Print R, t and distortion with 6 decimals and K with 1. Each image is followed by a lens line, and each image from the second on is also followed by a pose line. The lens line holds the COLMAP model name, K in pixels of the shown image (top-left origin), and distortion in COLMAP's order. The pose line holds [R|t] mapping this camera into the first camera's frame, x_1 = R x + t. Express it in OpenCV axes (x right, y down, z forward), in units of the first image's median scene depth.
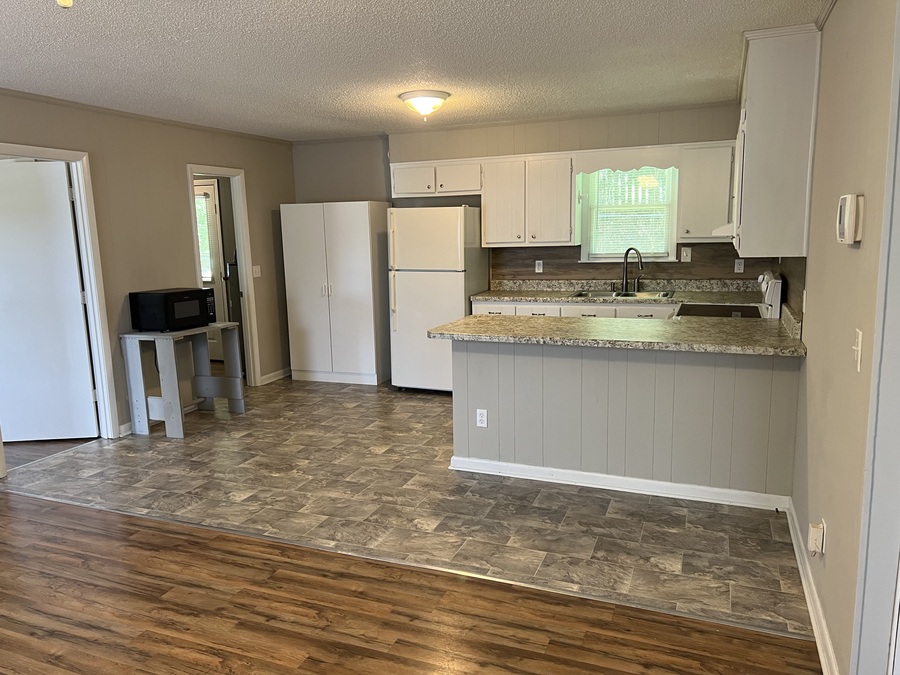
lens RADIAL K [[668.6, 0, 448.6], [0, 668.6, 336.9], [0, 0, 1]] dist [0.058620, -0.073622]
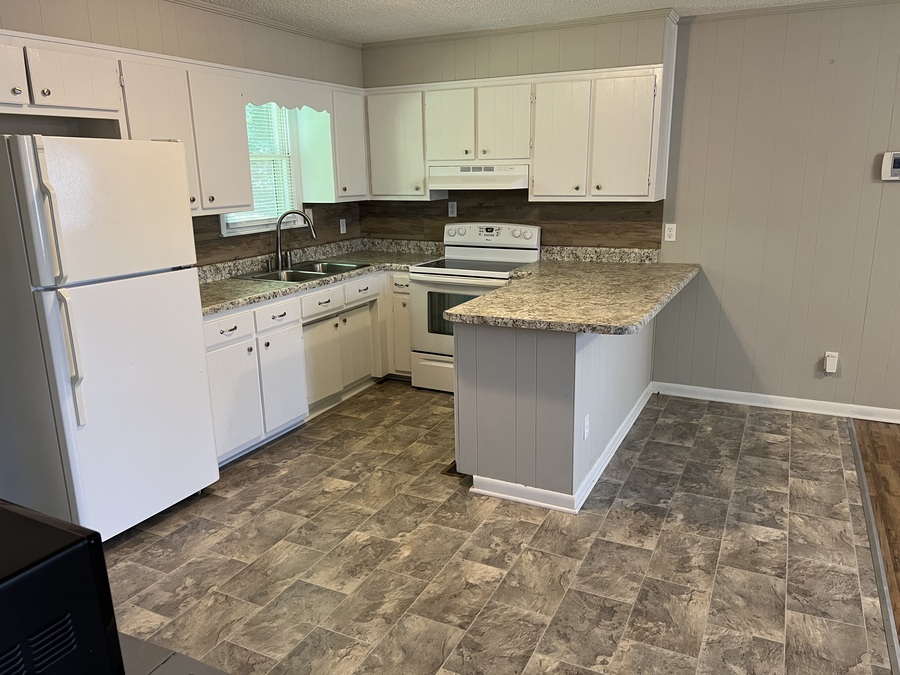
lens RADIAL K [[668.6, 0, 451.5], [0, 668.6, 337.1], [0, 0, 1]] dist [0.058620, -0.073622]
pose [[0.093800, -0.220954, 0.970763, -0.580356], [0.180375, 0.962697, 0.201689, -0.135466], [-0.979115, 0.156183, 0.130155, 0.868963]]
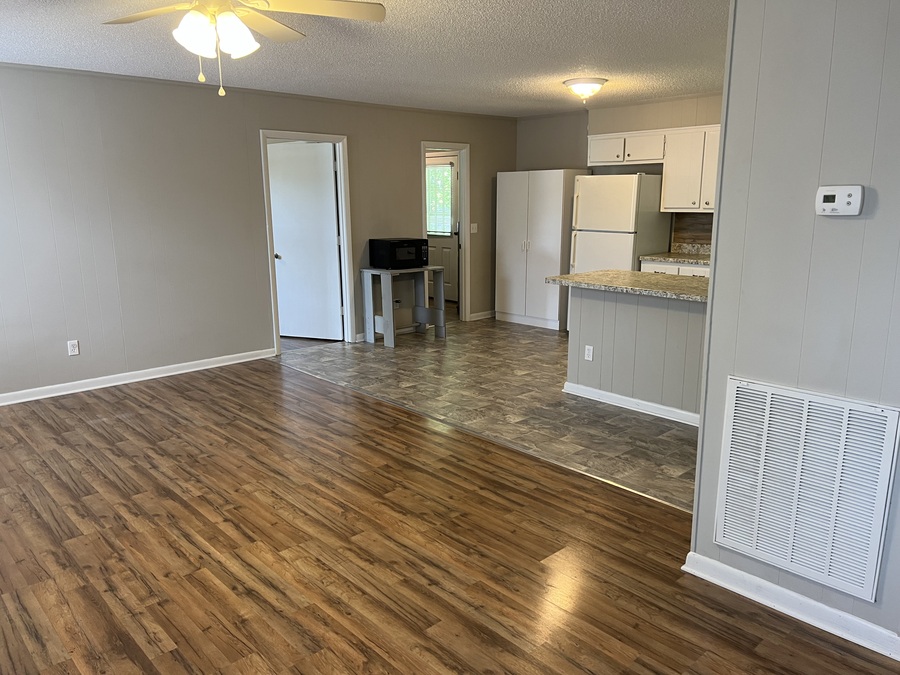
lens RADIAL K [[668.6, 0, 447.0], [0, 668.6, 342.5], [0, 0, 1]] dist [0.058620, -0.073622]
pose [[0.901966, 0.109714, -0.417637, 0.273568], [-0.083726, 0.993264, 0.080109, 0.022331], [0.423612, -0.037288, 0.905076, -0.182732]]
